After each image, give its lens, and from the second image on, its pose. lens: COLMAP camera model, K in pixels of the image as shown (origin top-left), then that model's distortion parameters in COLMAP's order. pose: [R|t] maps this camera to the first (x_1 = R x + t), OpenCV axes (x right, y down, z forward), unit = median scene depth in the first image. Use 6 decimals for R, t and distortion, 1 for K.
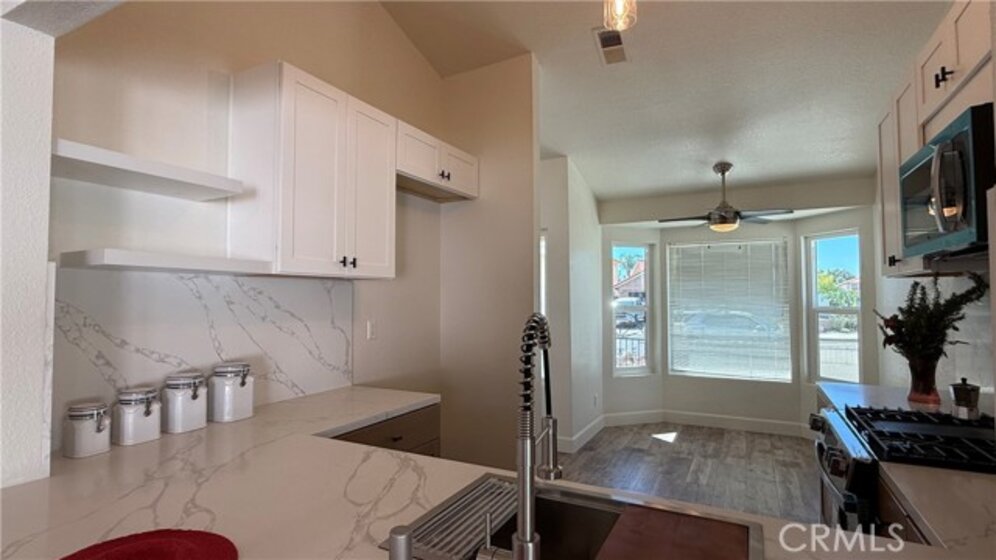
lens RADIAL K [[486.3, 0, 493.3], [0, 486.3, 280.2], [0, 0, 1]] dist [-0.002110, -0.000235]
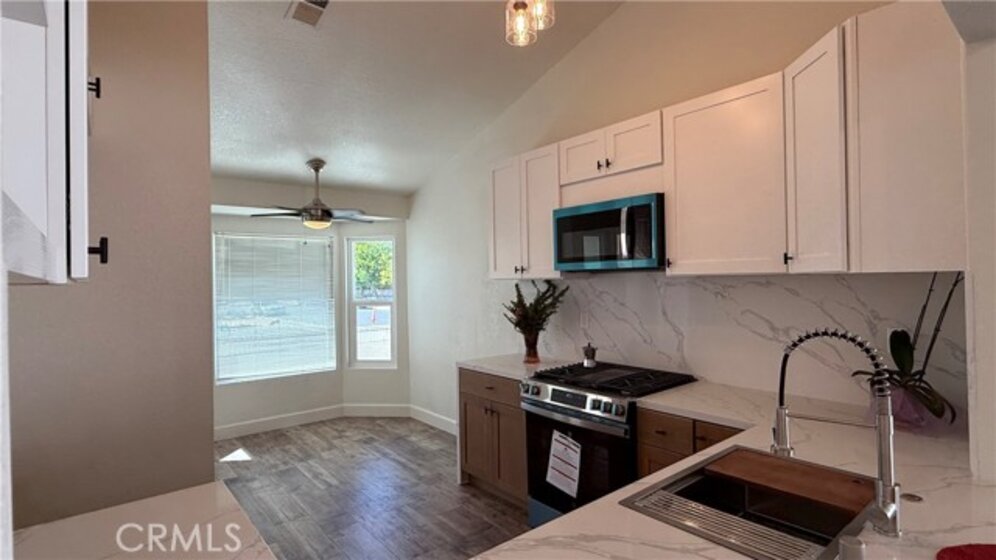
lens RADIAL K [[489.9, 0, 494.3], [0, 489.9, 279.1], [0, 0, 1]] dist [-0.003475, 0.000740]
pose [[0.386587, -0.000112, 0.922253, -0.304964], [-0.018556, 0.999797, 0.007899, -0.011751], [-0.922066, -0.020167, 0.386506, 0.270560]]
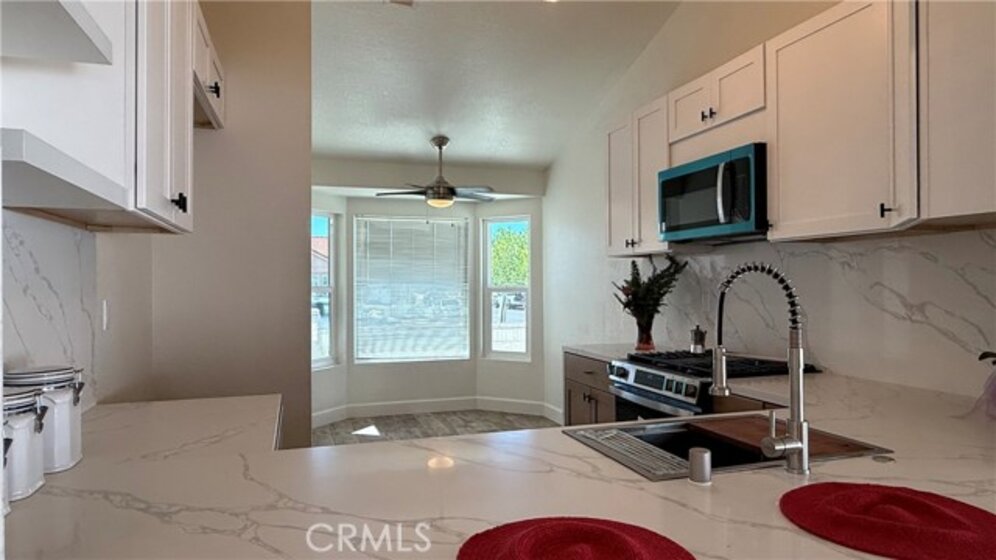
lens RADIAL K [[604.7, 0, 489.7], [0, 604.7, 282.0], [0, 0, 1]] dist [-0.002057, -0.000066]
pose [[0.699329, 0.004539, 0.714785, -0.314177], [-0.026052, 0.999477, 0.019142, 0.022539], [-0.714325, -0.032008, 0.699082, 0.077563]]
